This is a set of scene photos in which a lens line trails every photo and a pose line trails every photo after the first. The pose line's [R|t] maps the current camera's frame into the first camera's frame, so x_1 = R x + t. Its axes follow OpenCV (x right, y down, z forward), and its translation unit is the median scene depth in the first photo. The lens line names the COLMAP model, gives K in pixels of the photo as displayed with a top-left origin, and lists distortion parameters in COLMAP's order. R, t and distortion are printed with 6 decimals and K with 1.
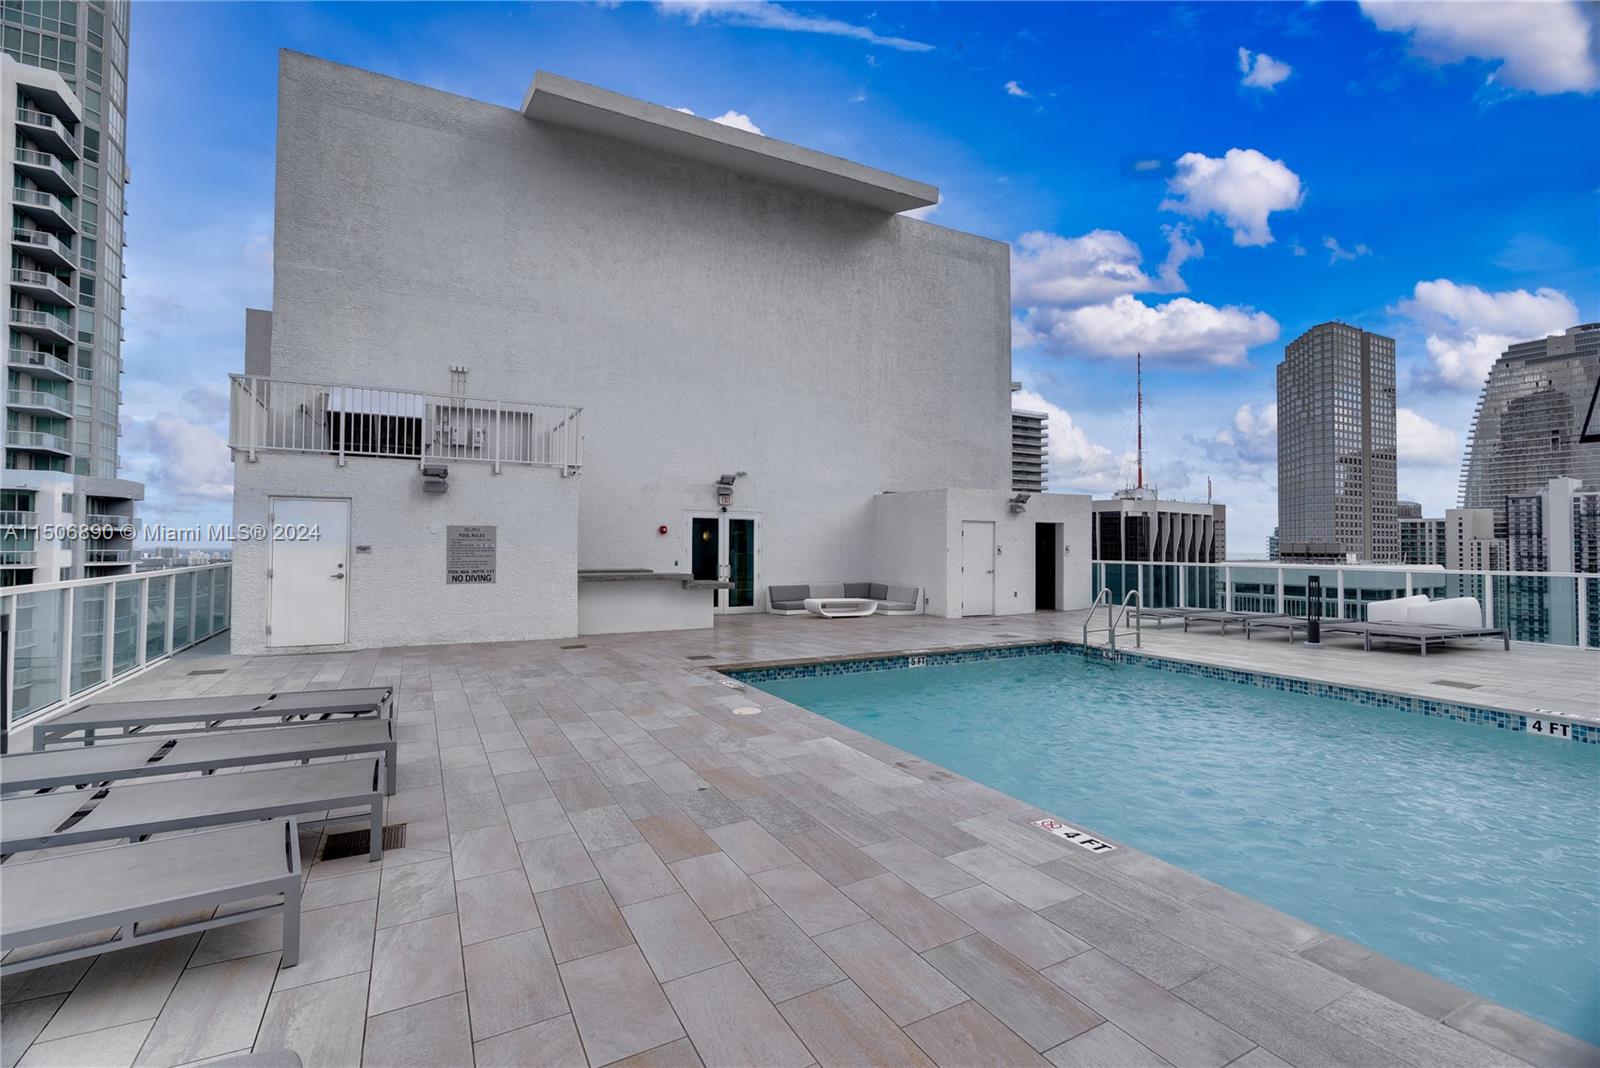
lens RADIAL K [[720.0, 0, 798.3], [0, 720.0, 529.5], [0, 0, 1]] dist [-0.003957, 0.001283]
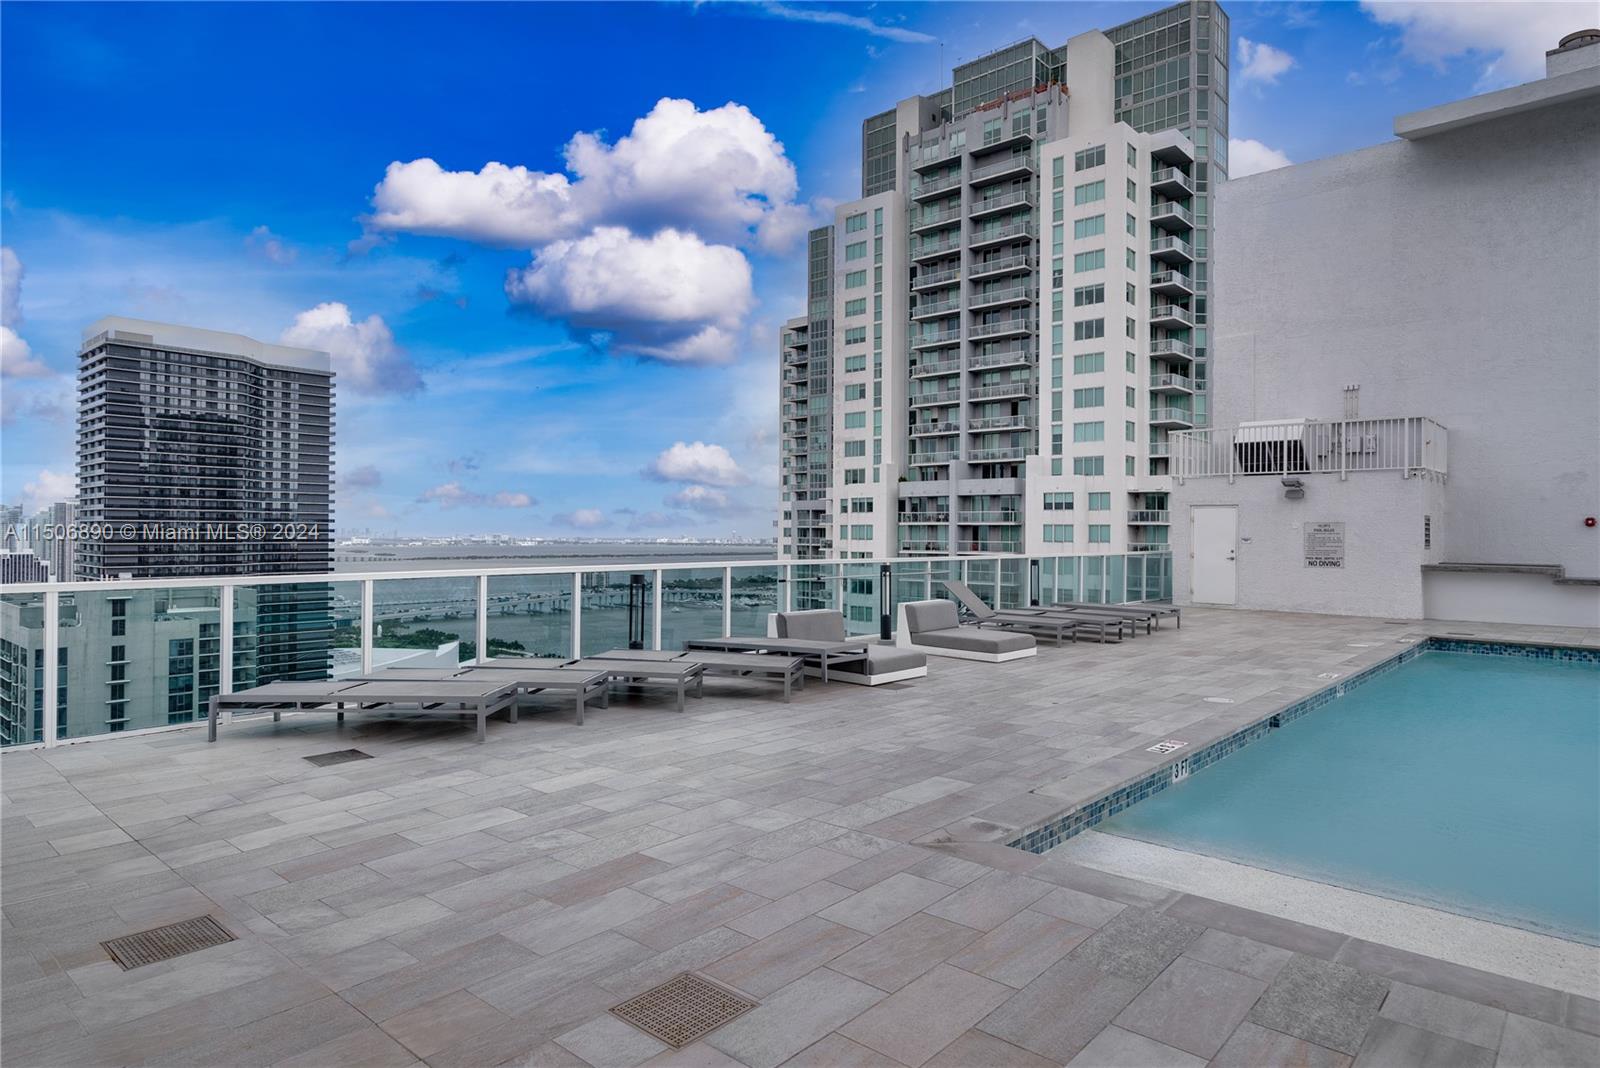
lens RADIAL K [[927.4, 0, 800.0], [0, 927.4, 534.0], [0, 0, 1]] dist [-0.000573, 0.003534]
pose [[0.344929, -0.001295, -0.938628, 0.529015], [0.013971, 0.999895, 0.003754, -0.002737], [0.938525, -0.014409, 0.344911, -0.303504]]
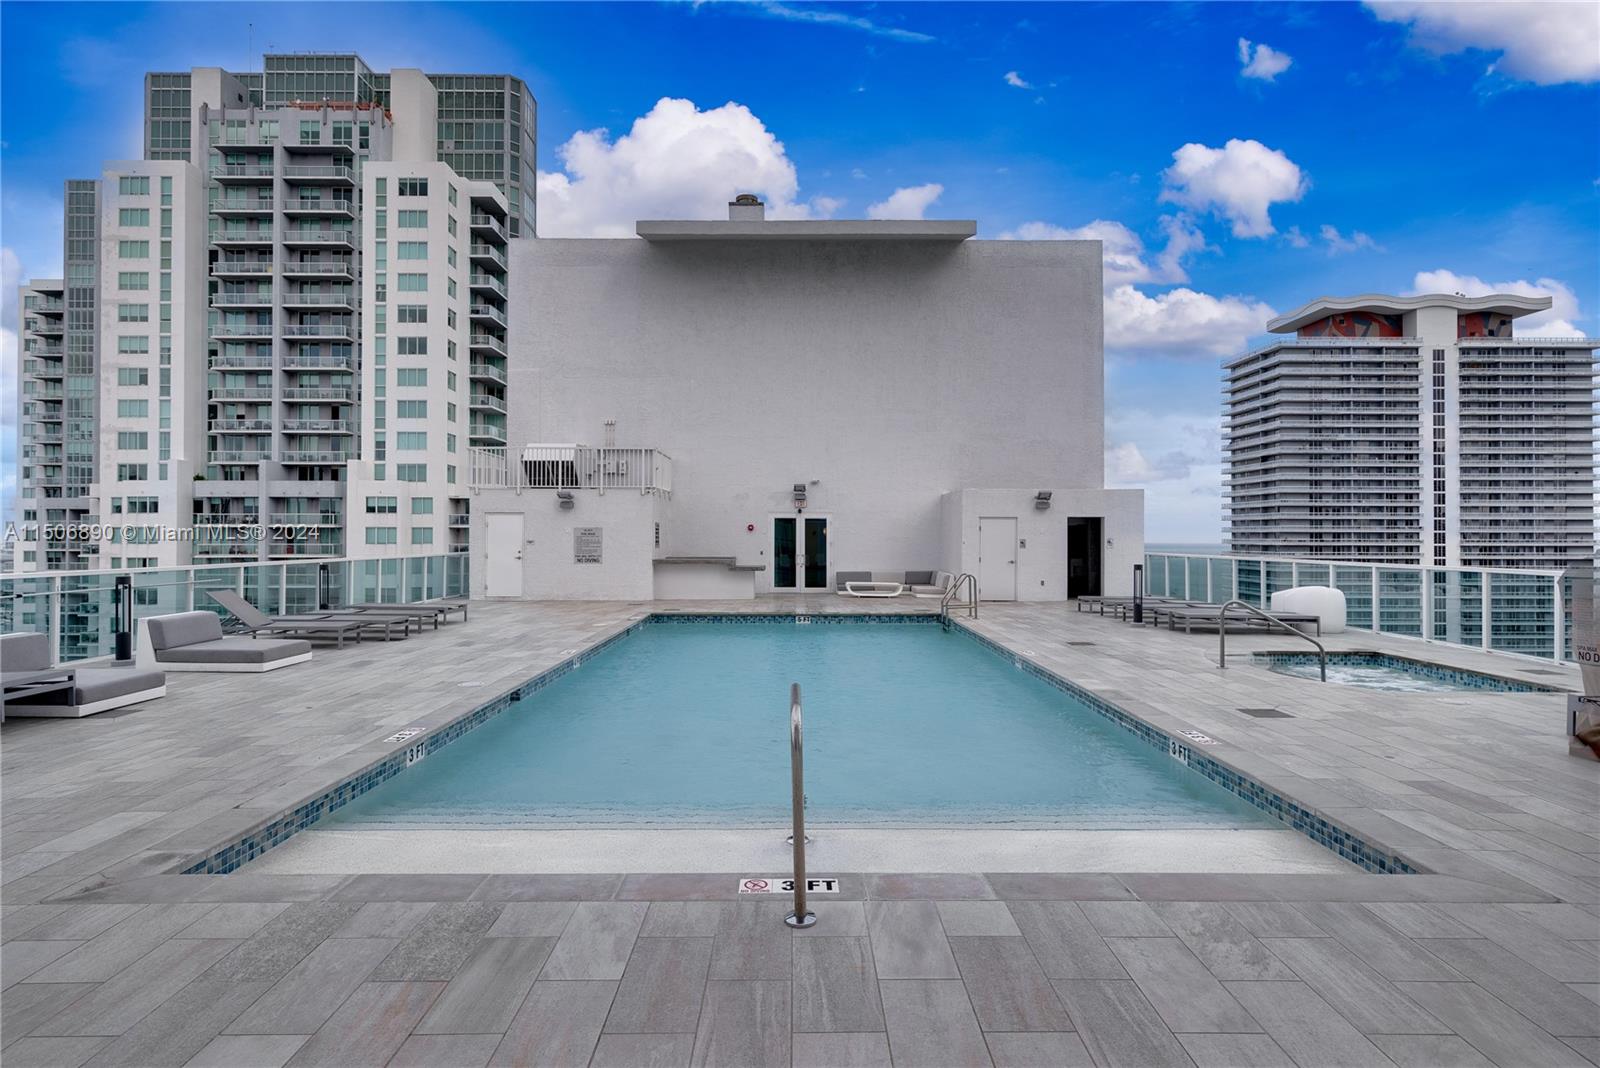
lens RADIAL K [[817.5, 0, 798.9], [0, 817.5, 530.1], [0, 0, 1]] dist [0.003832, 0.001334]
pose [[0.885284, -0.007855, -0.464984, 0.559124], [0.013275, 0.999877, 0.008384, -0.006188], [0.464861, -0.013595, 0.885280, -0.275584]]
